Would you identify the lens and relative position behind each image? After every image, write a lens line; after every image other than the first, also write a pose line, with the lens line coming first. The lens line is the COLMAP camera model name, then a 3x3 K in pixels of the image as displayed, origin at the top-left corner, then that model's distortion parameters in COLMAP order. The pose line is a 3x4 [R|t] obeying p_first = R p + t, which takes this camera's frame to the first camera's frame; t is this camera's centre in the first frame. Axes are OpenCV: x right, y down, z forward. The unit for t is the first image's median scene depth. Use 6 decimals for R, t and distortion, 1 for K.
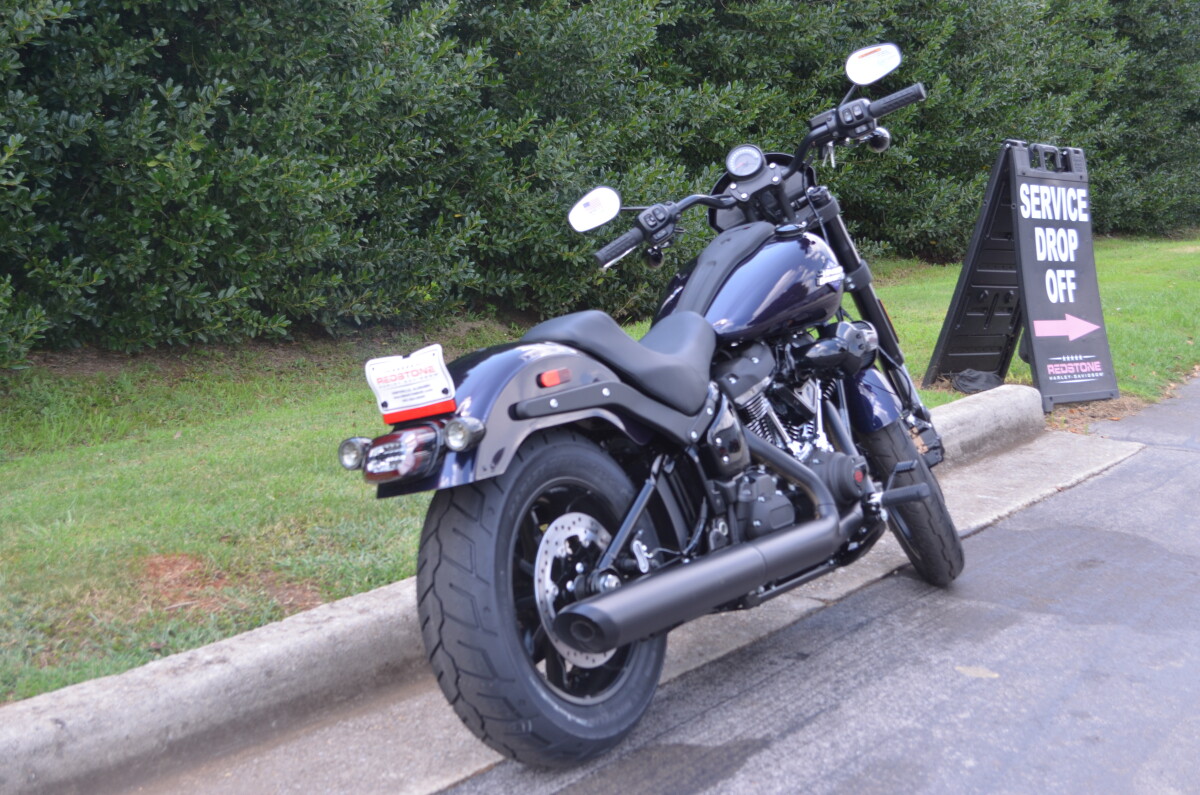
lens RADIAL K [[1829.6, 0, 600.0], [0, 1829.6, 397.5], [0, 0, 1]] dist [-0.032272, -0.040875]
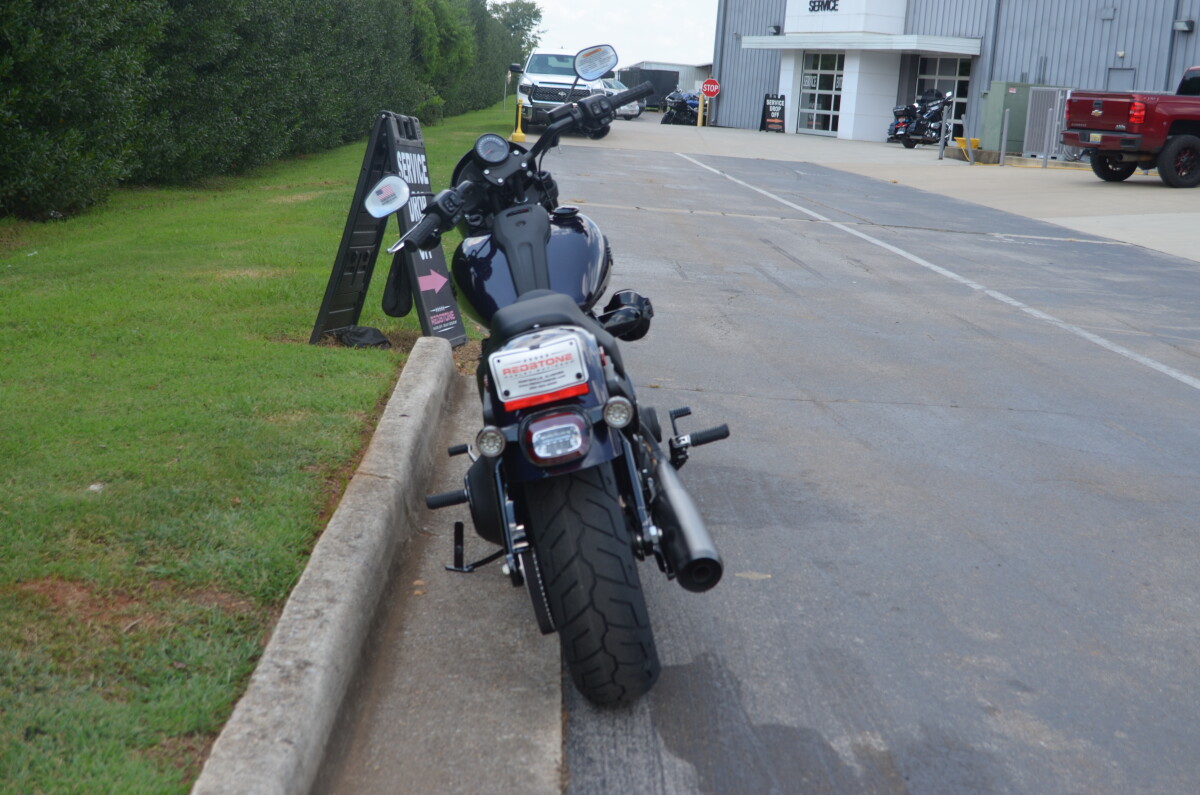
lens RADIAL K [[1829.6, 0, 600.0], [0, 1829.6, 397.5], [0, 0, 1]] dist [-0.032272, -0.040875]
pose [[0.819034, -0.087560, 0.567024, -0.295815], [0.069941, 0.996153, 0.052800, -0.020186], [-0.569466, -0.003587, 0.822007, 0.037521]]
